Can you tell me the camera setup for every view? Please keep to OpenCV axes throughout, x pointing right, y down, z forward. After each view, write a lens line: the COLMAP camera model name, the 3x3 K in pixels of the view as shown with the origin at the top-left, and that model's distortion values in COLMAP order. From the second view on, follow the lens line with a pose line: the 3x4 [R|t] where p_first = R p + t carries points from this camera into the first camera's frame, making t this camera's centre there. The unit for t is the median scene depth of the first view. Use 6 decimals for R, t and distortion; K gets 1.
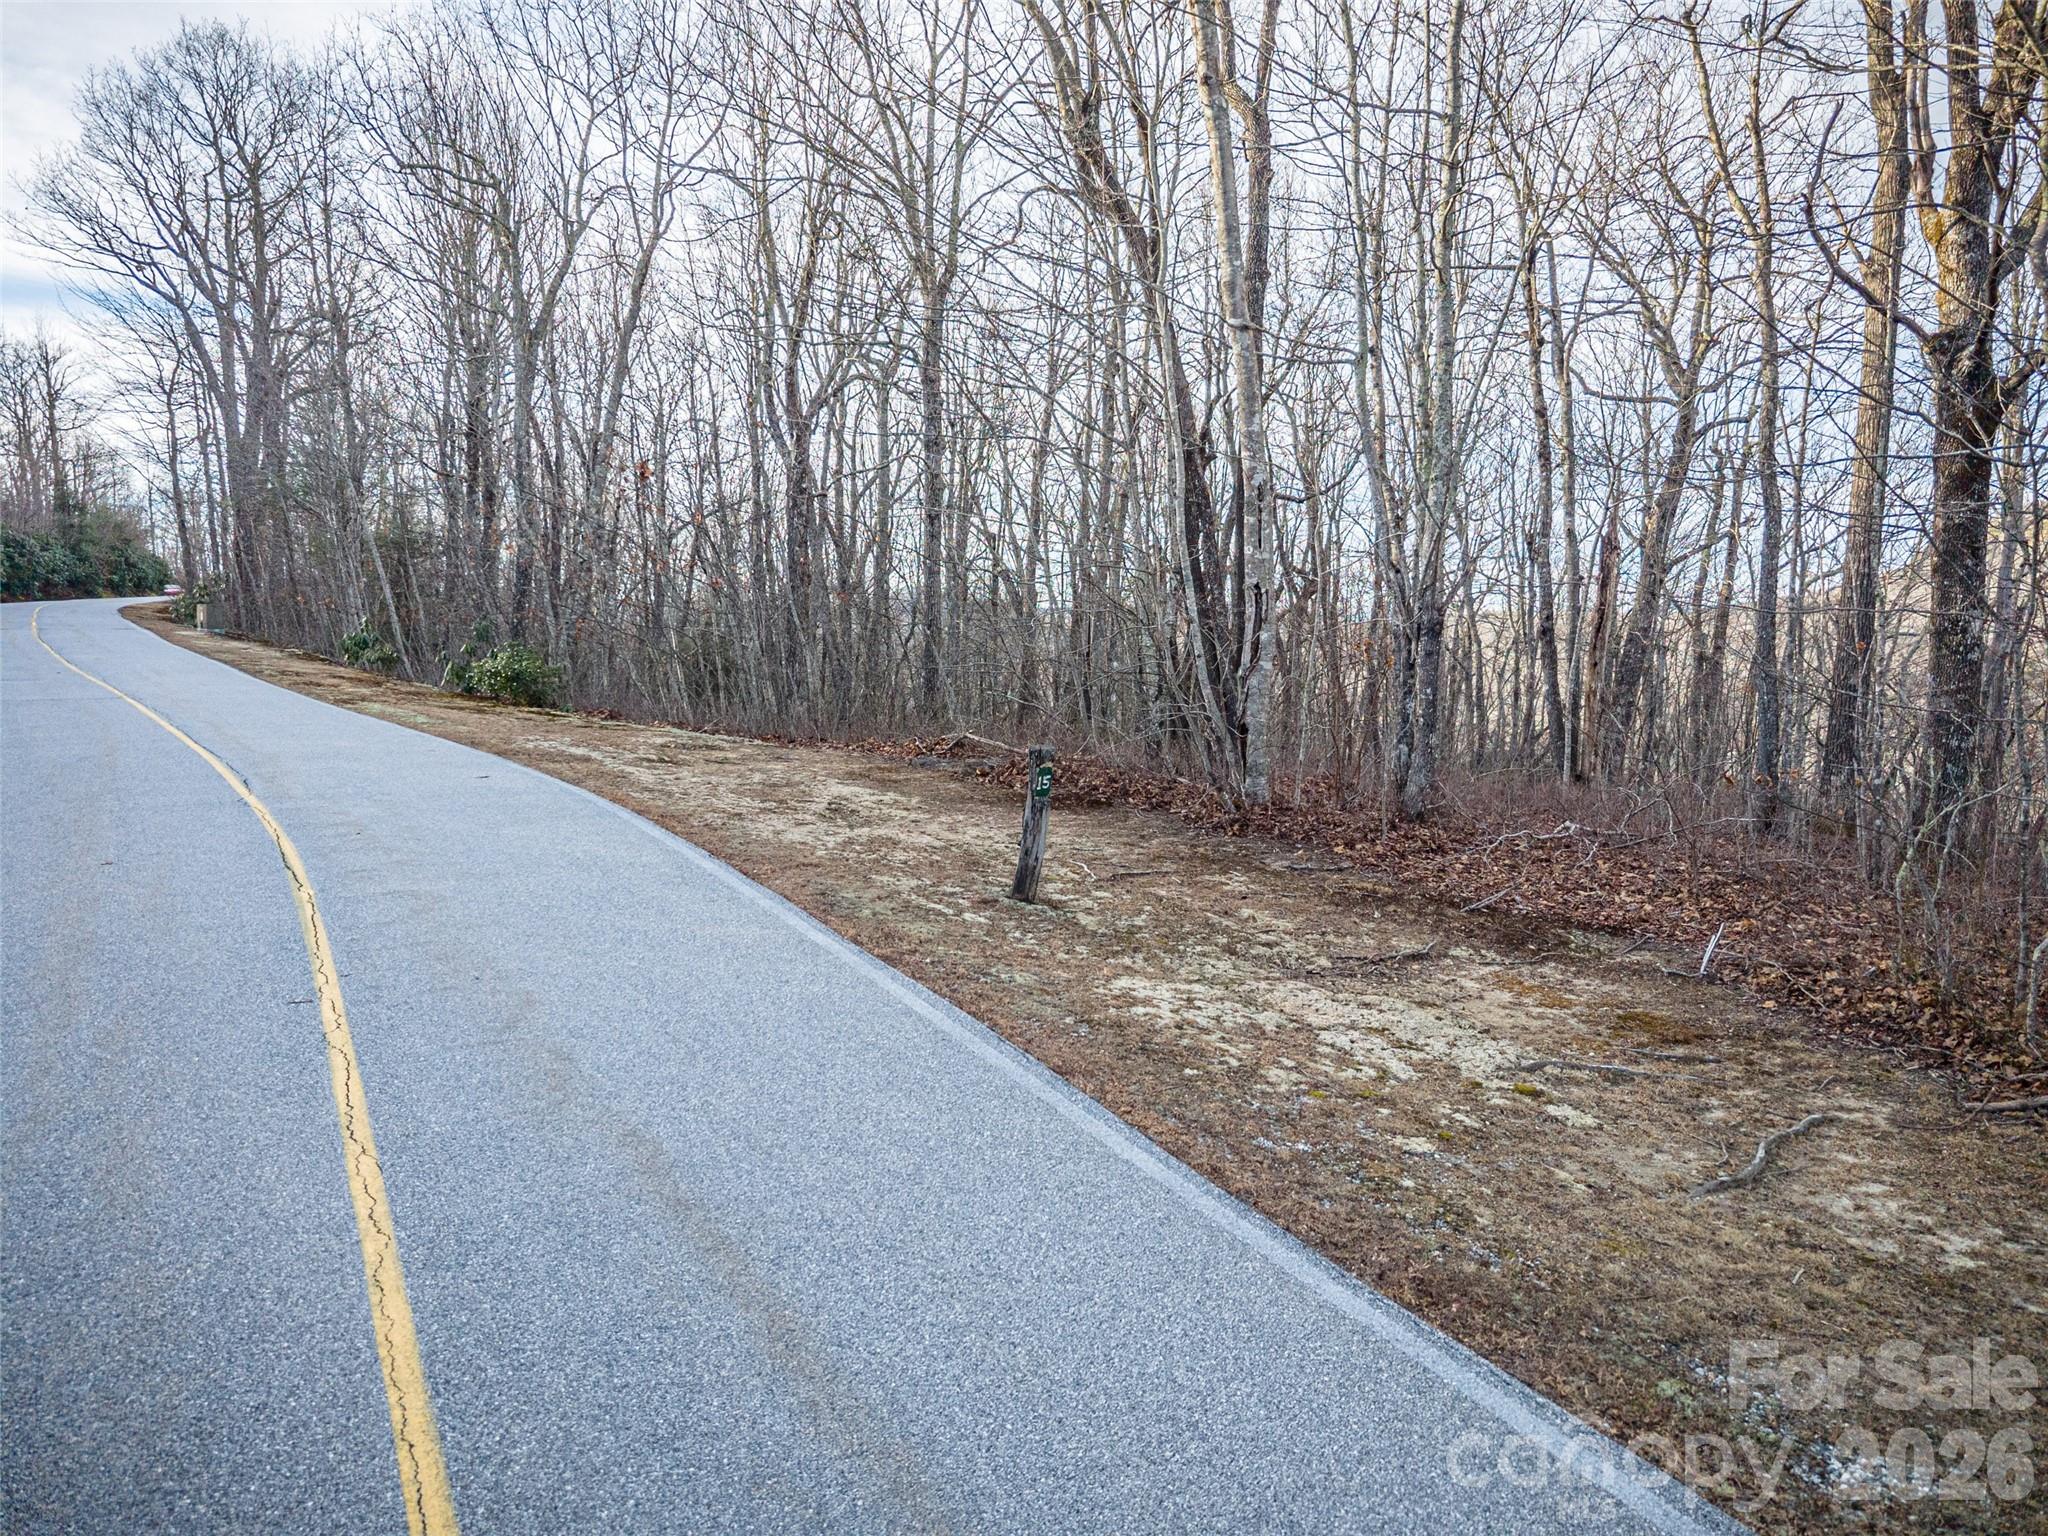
lens RADIAL K [[1379.2, 0, 1027.1], [0, 1379.2, 762.0], [0, 0, 1]] dist [0.032167, -0.029607]
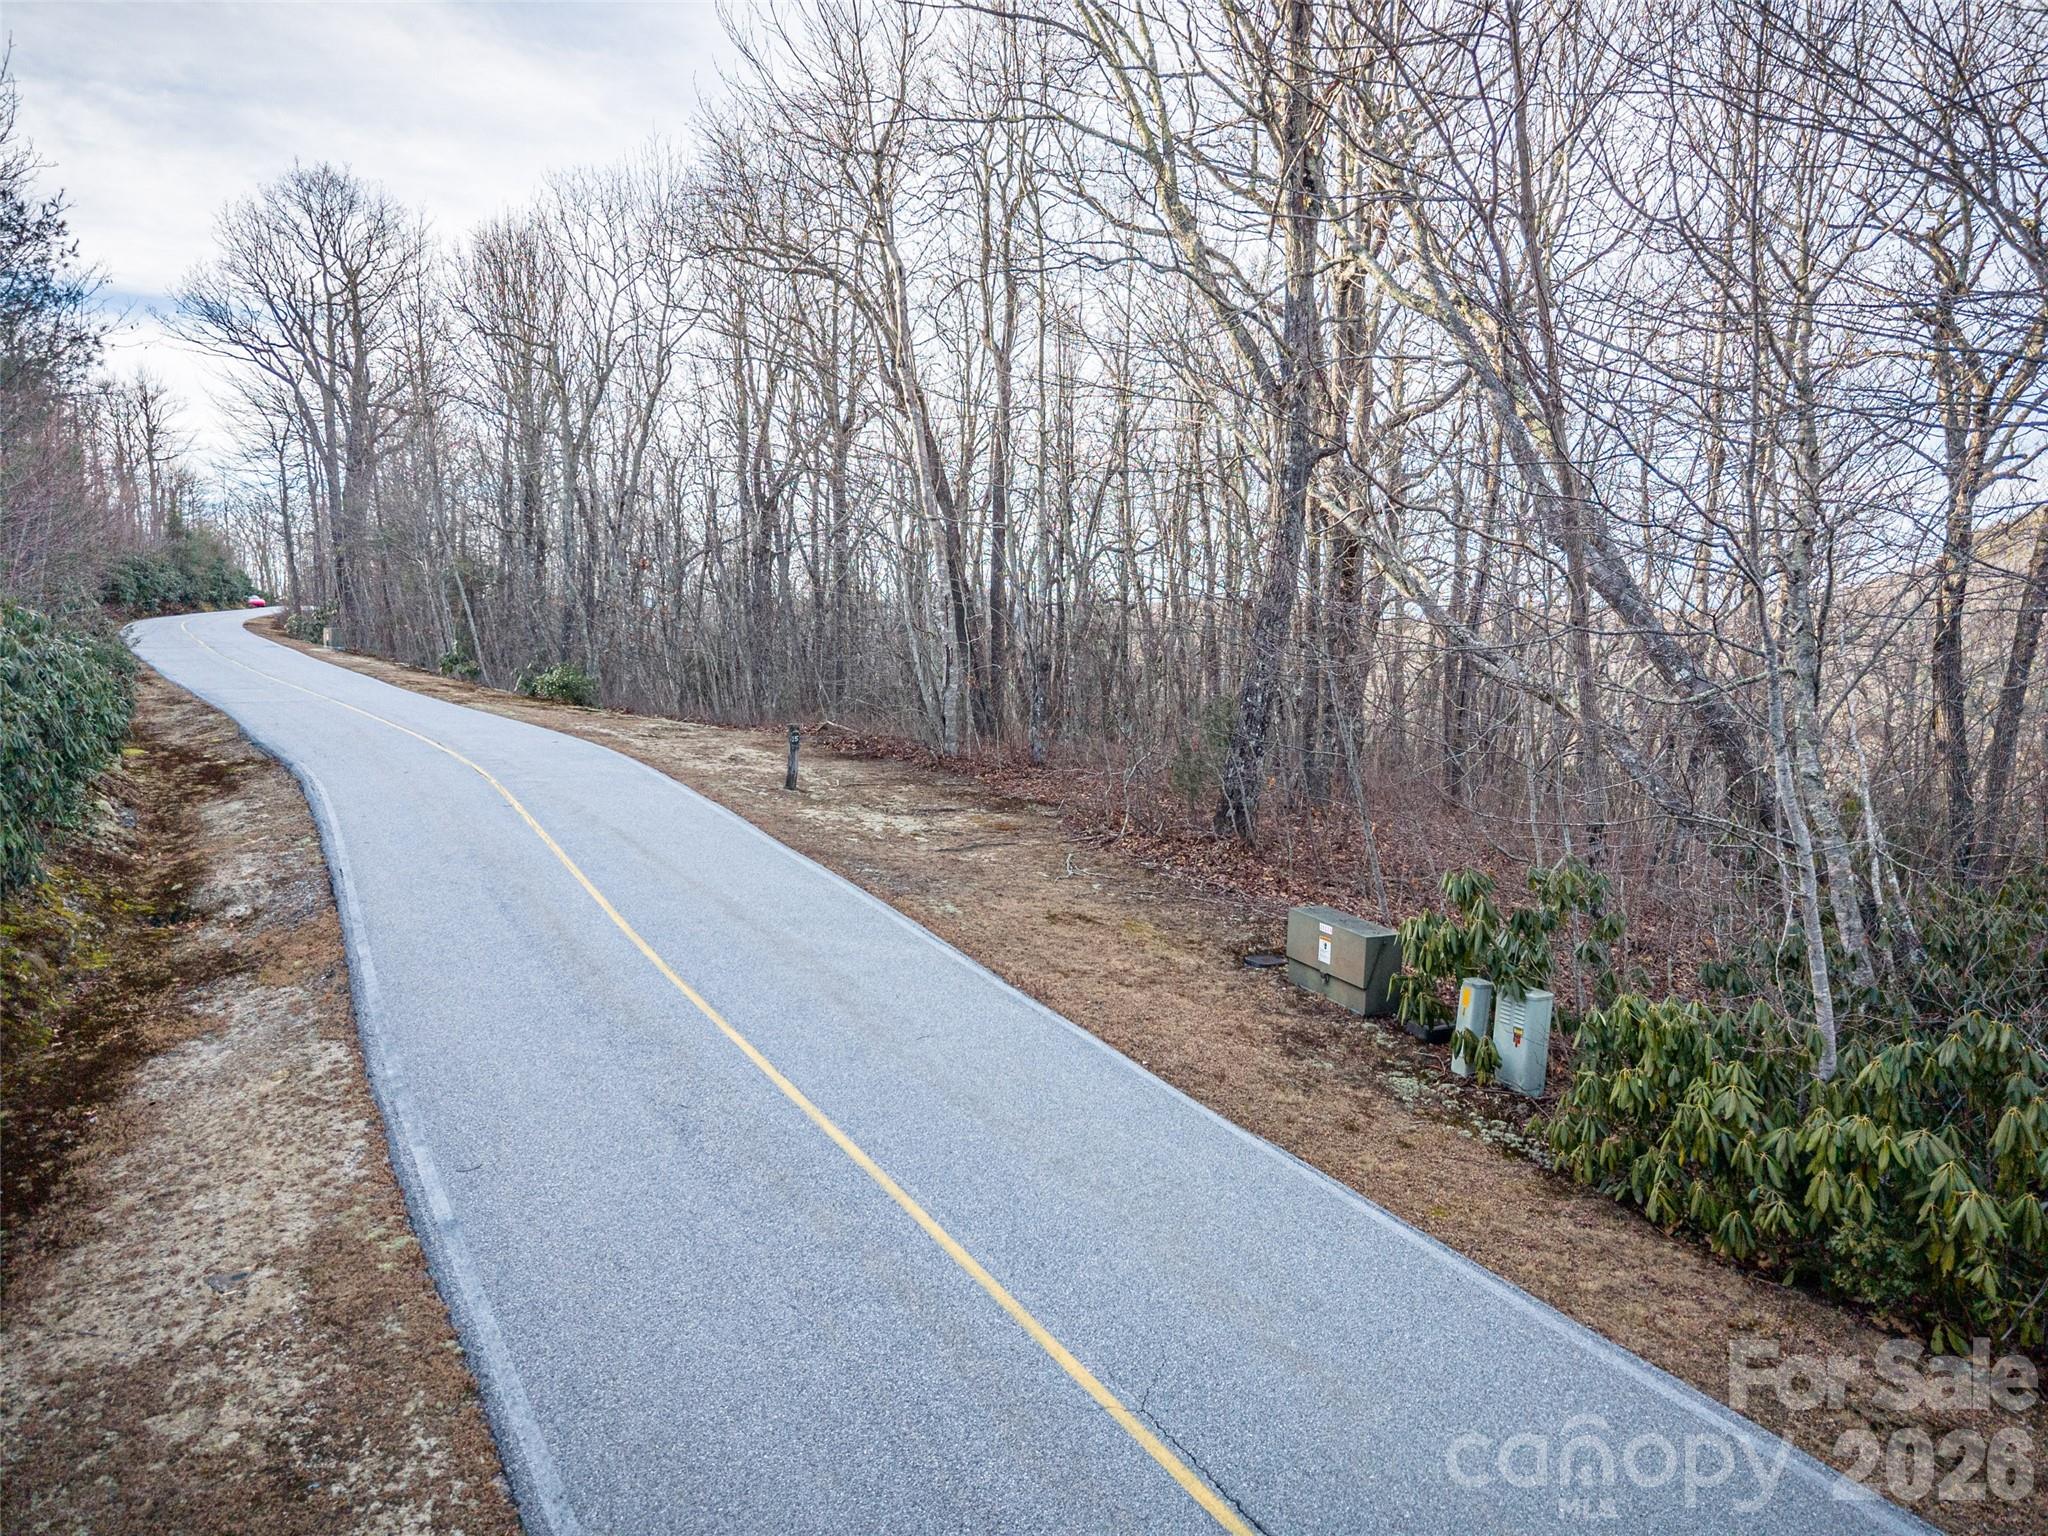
lens RADIAL K [[1379.2, 0, 1027.1], [0, 1379.2, 762.0], [0, 0, 1]] dist [0.032167, -0.029607]
pose [[0.999765, 0.001654, -0.021636, 0.109644], [-0.001609, 0.999996, 0.002106, 0.011730], [0.021640, -0.002071, 0.999764, -0.326544]]
